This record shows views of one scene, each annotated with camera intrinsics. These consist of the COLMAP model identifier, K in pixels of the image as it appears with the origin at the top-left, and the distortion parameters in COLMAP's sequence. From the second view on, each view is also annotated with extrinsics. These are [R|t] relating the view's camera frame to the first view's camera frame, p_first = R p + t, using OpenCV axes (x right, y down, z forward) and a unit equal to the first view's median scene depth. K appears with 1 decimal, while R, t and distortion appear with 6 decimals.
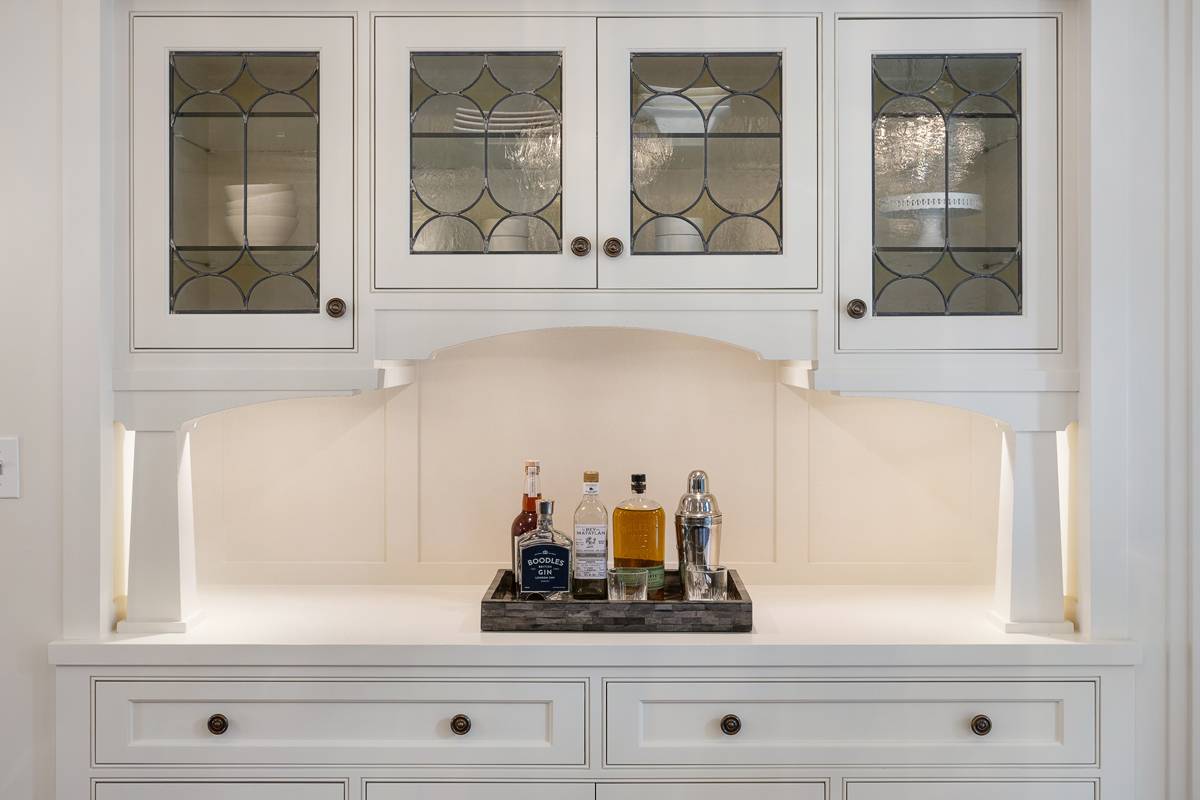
lens RADIAL K [[1347.9, 0, 599.7], [0, 1347.9, 400.0], [0, 0, 1]] dist [-0.000218, 0.000000]
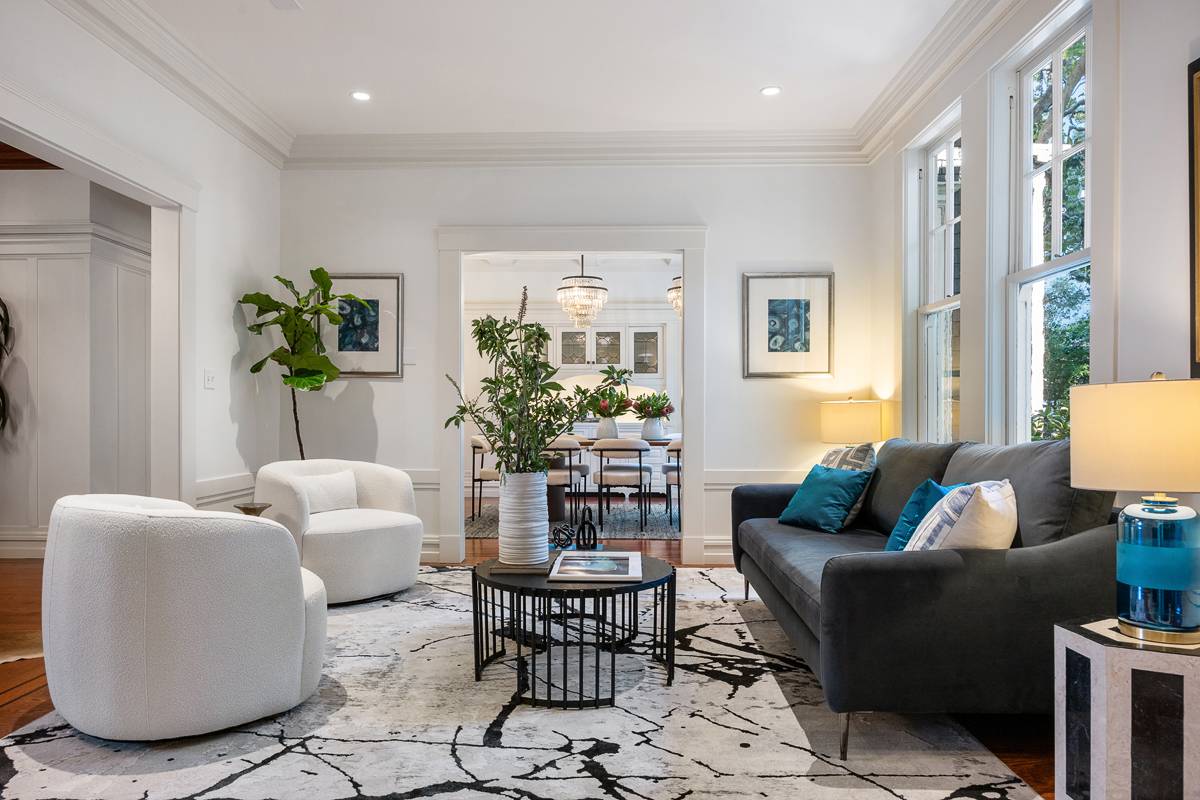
lens RADIAL K [[830.2, 0, 599.4], [0, 830.2, 402.8], [0, 0, 1]] dist [-0.000018, 0.000000]
pose [[0.999817, -0.004757, -0.018542, 0.109259], [0.004706, 0.999985, -0.002809, 0.086281], [0.018555, 0.002721, 0.999824, -2.897540]]
